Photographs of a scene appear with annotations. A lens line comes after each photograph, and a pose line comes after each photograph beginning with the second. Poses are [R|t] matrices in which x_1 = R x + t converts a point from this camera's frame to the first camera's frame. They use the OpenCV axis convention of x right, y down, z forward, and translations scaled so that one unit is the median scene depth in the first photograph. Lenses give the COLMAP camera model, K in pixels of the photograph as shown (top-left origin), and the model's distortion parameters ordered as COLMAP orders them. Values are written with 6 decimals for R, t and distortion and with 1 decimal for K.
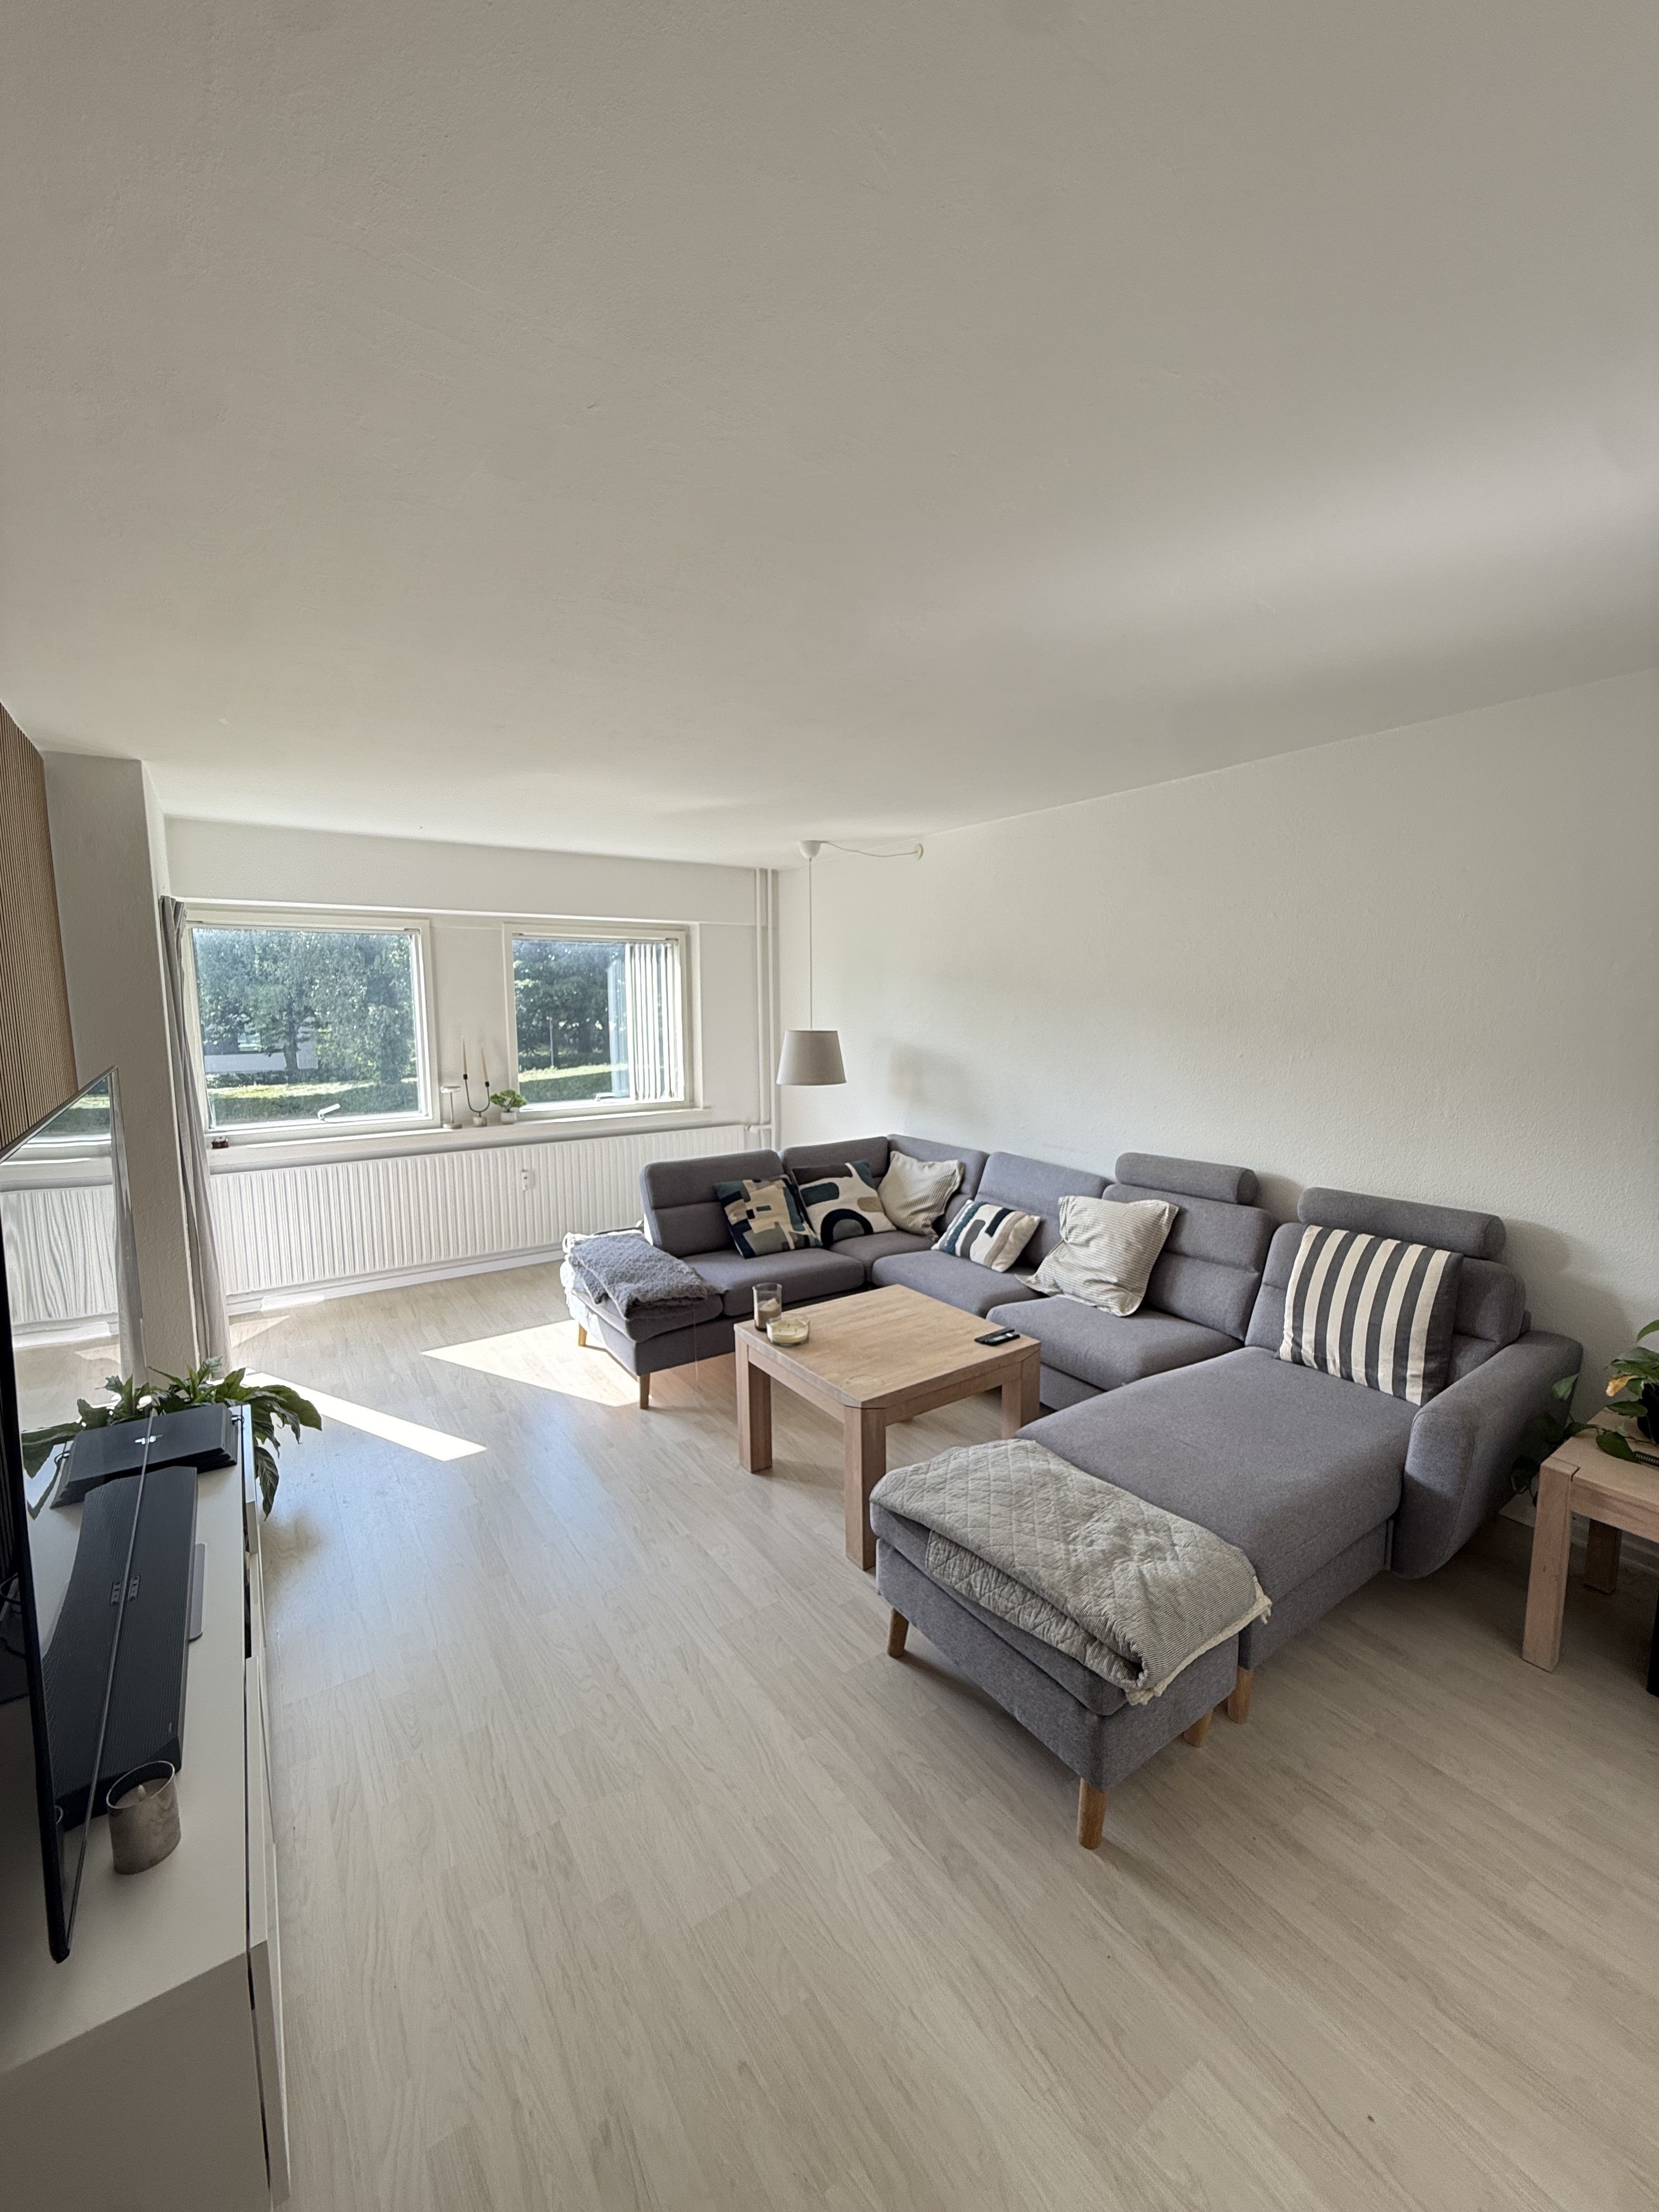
lens RADIAL K [[882.6, 0, 833.7], [0, 882.6, 1101.2], [0, 0, 1]] dist [0.004154, 0.000303]
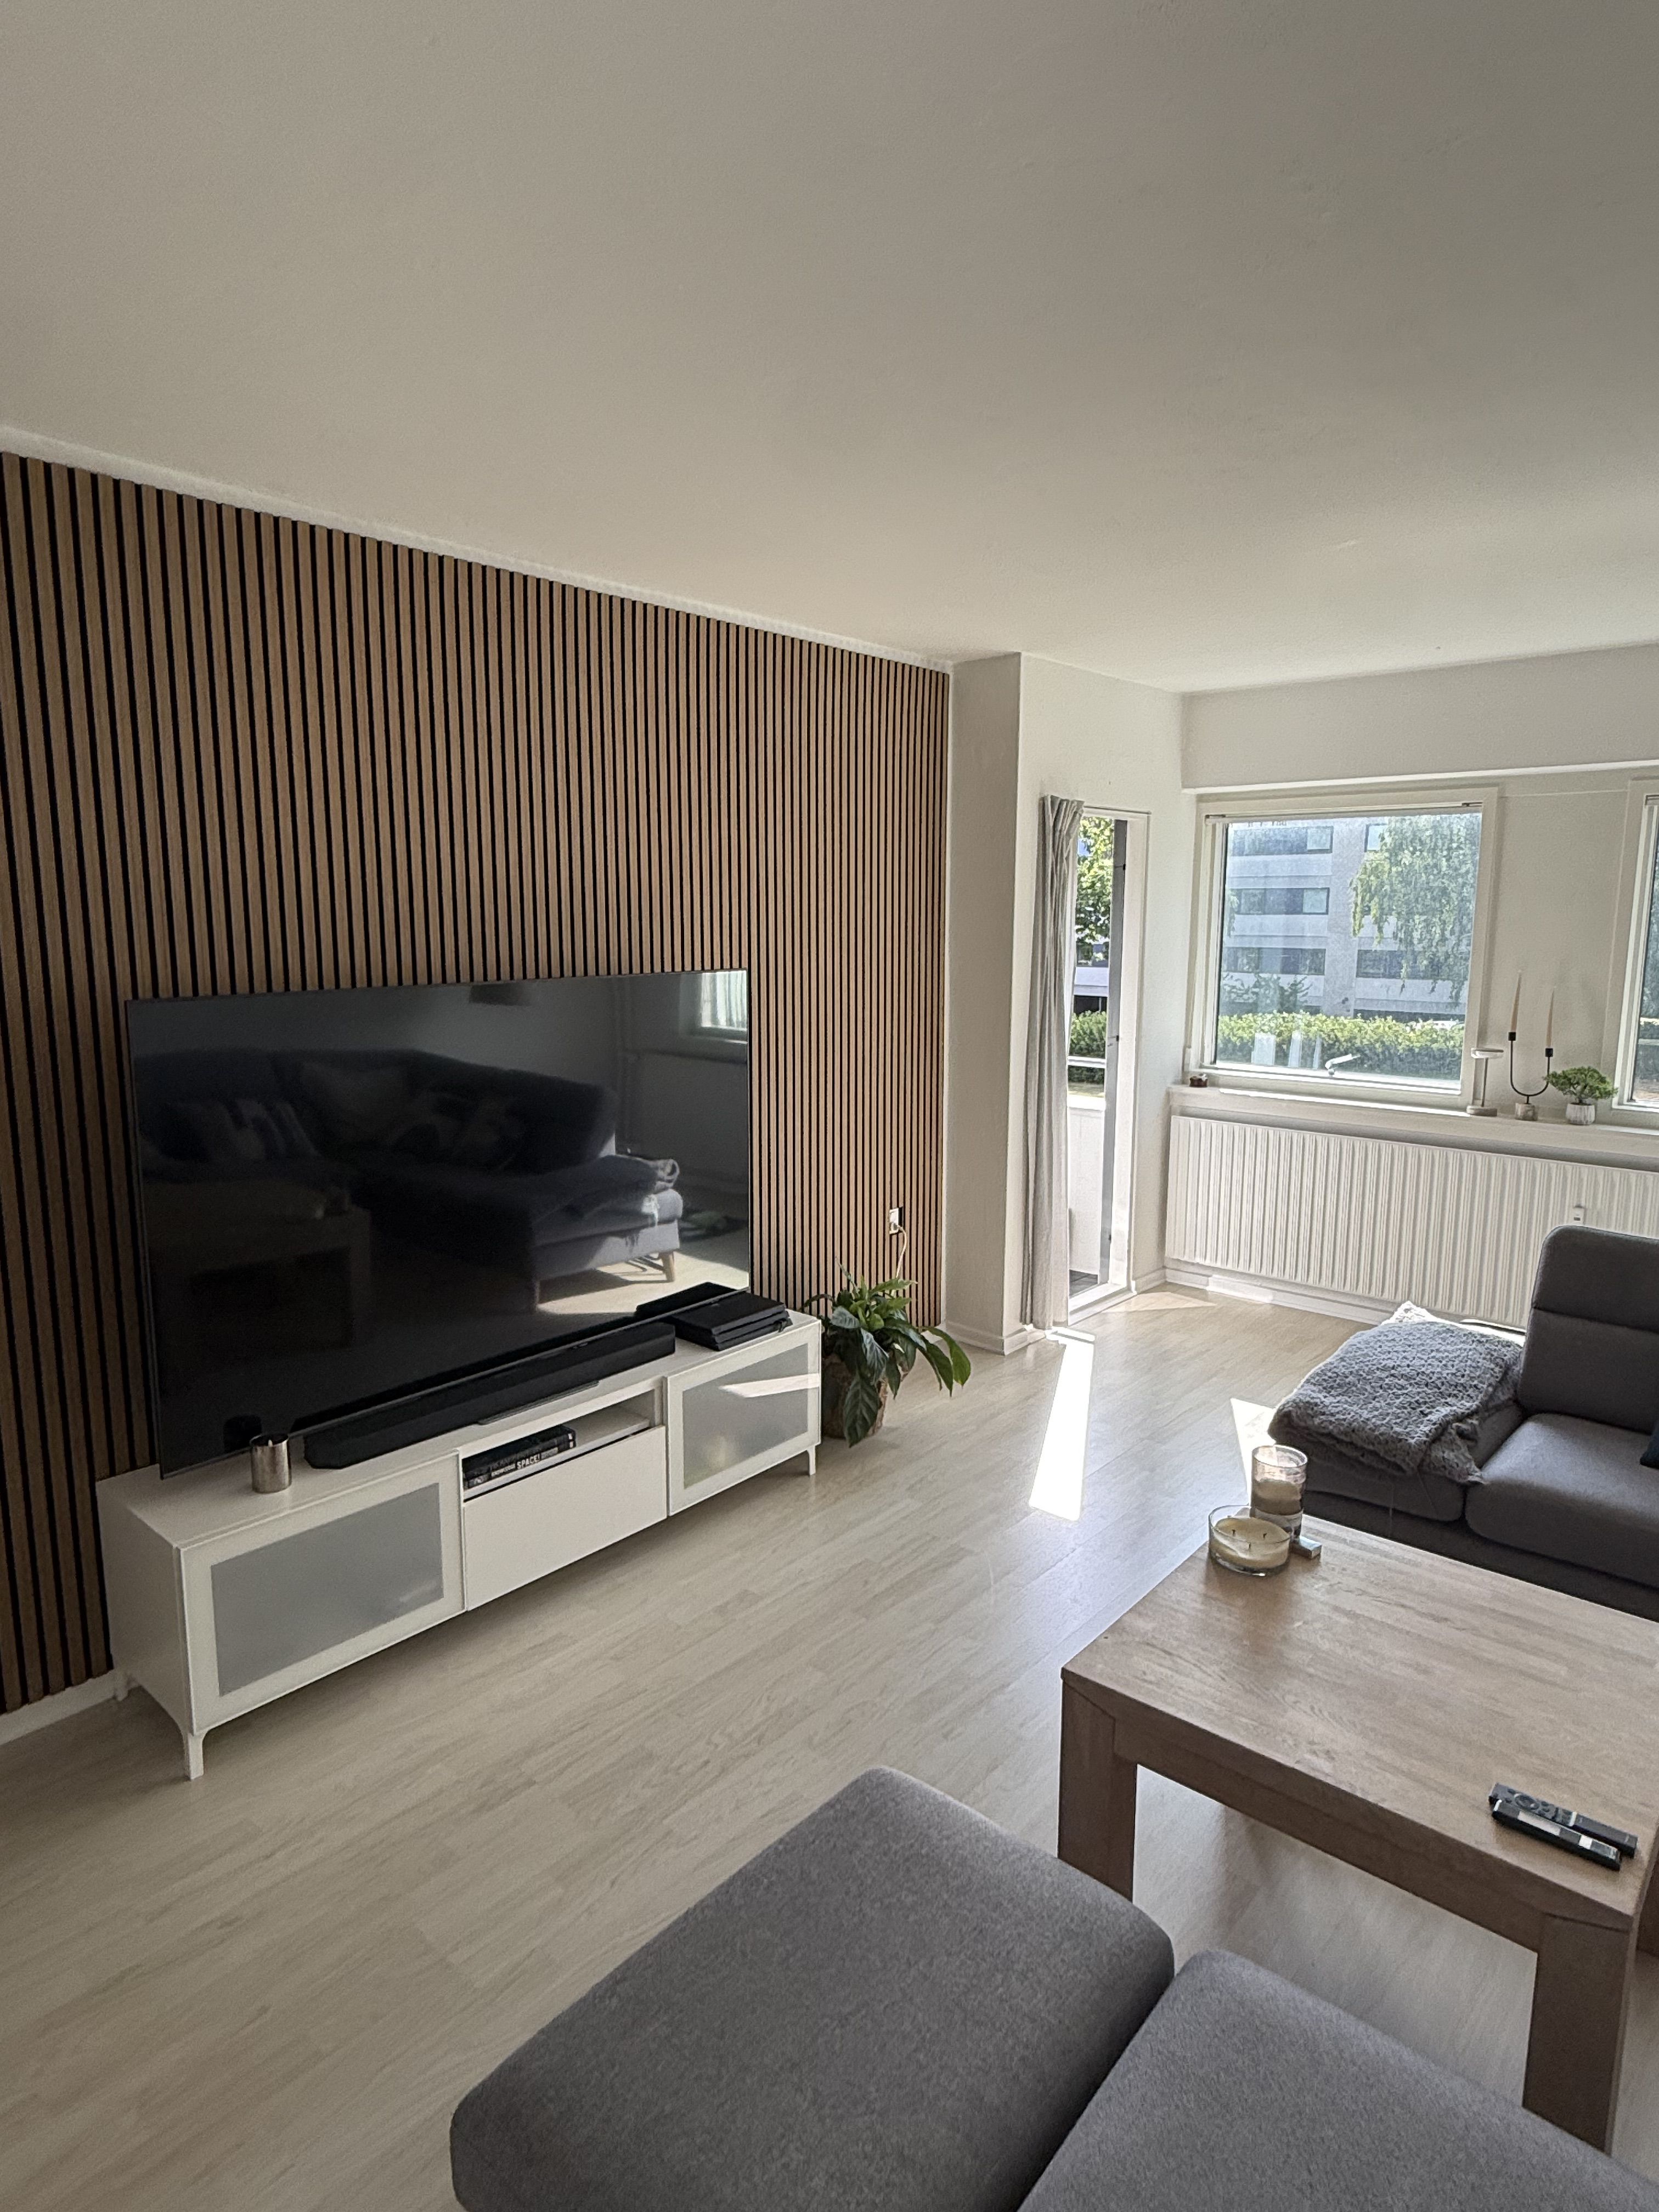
lens RADIAL K [[1262.2, 0, 830.7], [0, 1262.2, 1104.0], [0, 0, 1]] dist [-0.008566, -0.000937]
pose [[0.244252, 0.152037, -0.957719, 0.361238], [-0.119177, 0.984852, 0.125951, -0.039261], [0.962361, 0.083374, 0.258671, 0.346560]]
